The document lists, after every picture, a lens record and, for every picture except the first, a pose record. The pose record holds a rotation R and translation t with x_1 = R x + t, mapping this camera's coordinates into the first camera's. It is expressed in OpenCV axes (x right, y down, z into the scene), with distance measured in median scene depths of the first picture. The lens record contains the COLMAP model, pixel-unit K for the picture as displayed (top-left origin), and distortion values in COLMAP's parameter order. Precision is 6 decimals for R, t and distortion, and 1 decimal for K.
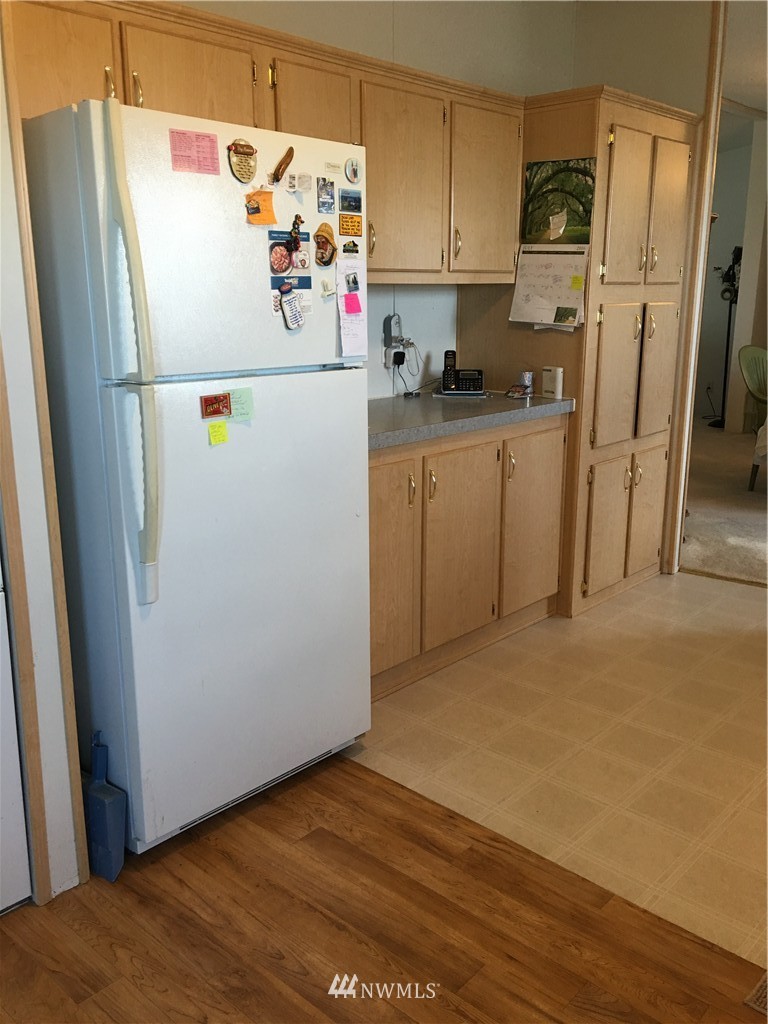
lens RADIAL K [[893.1, 0, 383.5], [0, 893.1, 510.6], [0, 0, 1]] dist [0.042714, -0.014851]
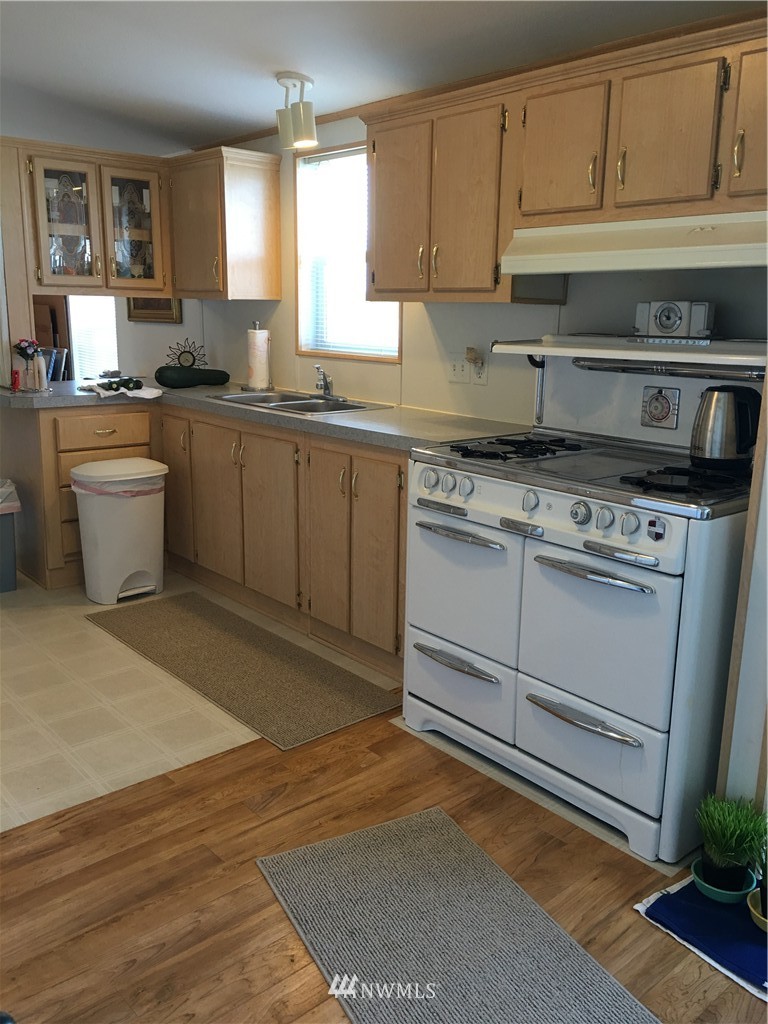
lens RADIAL K [[893.1, 0, 382.4], [0, 893.1, 510.5], [0, 0, 1]] dist [0.042714, -0.014851]
pose [[0.114592, -0.232194, 0.965896, -0.895787], [0.237918, 0.950419, 0.200248, -0.117436], [-0.964502, 0.206857, 0.164154, 0.433490]]
